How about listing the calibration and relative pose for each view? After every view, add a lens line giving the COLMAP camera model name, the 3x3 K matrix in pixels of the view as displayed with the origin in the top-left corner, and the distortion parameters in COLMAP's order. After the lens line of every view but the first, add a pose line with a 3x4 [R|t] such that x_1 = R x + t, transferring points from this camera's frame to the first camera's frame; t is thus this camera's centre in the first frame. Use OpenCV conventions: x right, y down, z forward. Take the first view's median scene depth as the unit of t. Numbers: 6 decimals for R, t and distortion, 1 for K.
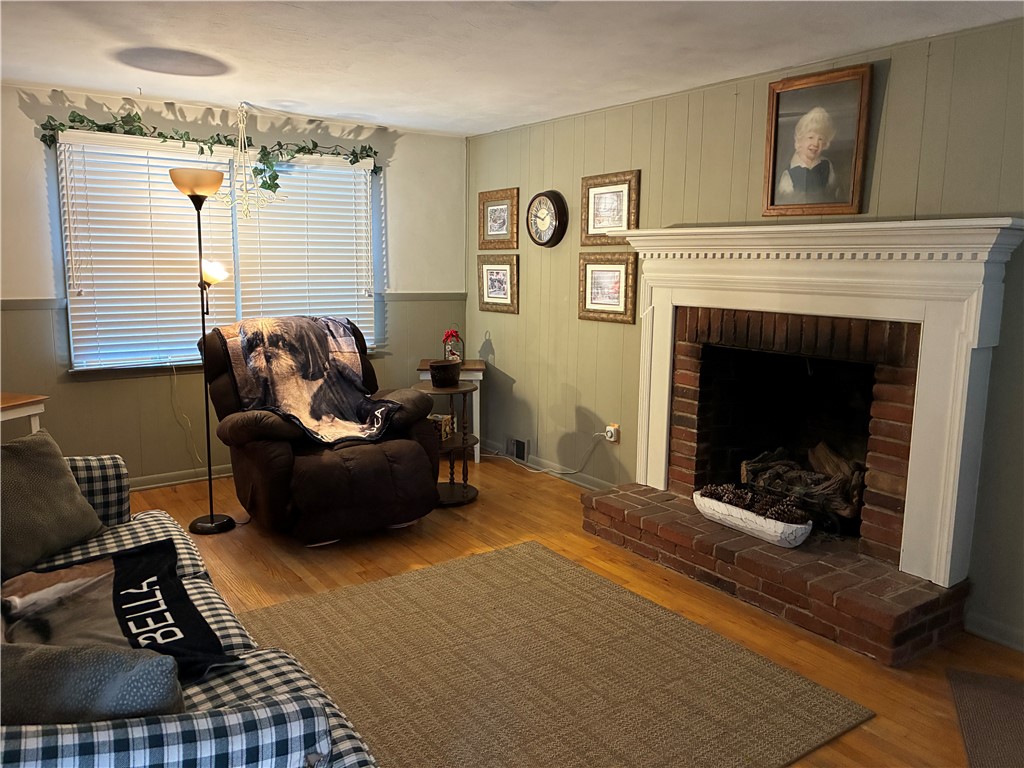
lens RADIAL K [[785.3, 0, 514.6], [0, 785.3, 382.7], [0, 0, 1]] dist [-0.004405, 0.000920]
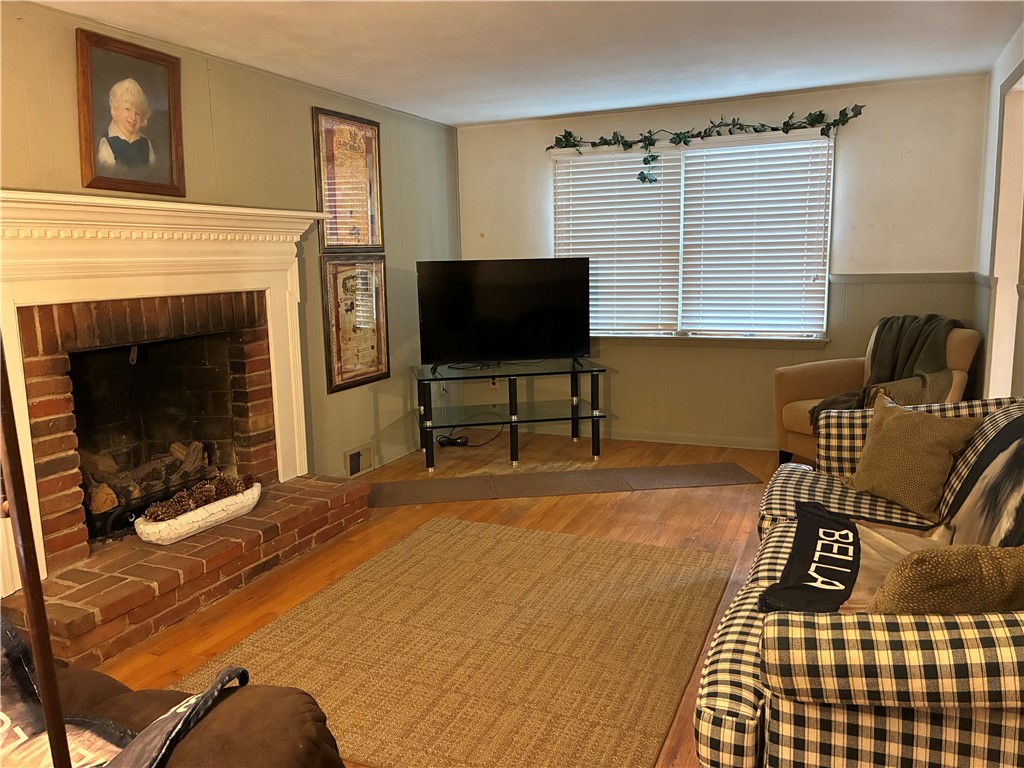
lens RADIAL K [[785.3, 0, 514.7], [0, 785.3, 383.6], [0, 0, 1]] dist [-0.004405, 0.000920]
pose [[-0.521435, -0.141393, 0.841495, -0.706670], [0.143540, 0.957587, 0.249845, -0.168478], [-0.841131, 0.251066, -0.479024, 1.158071]]
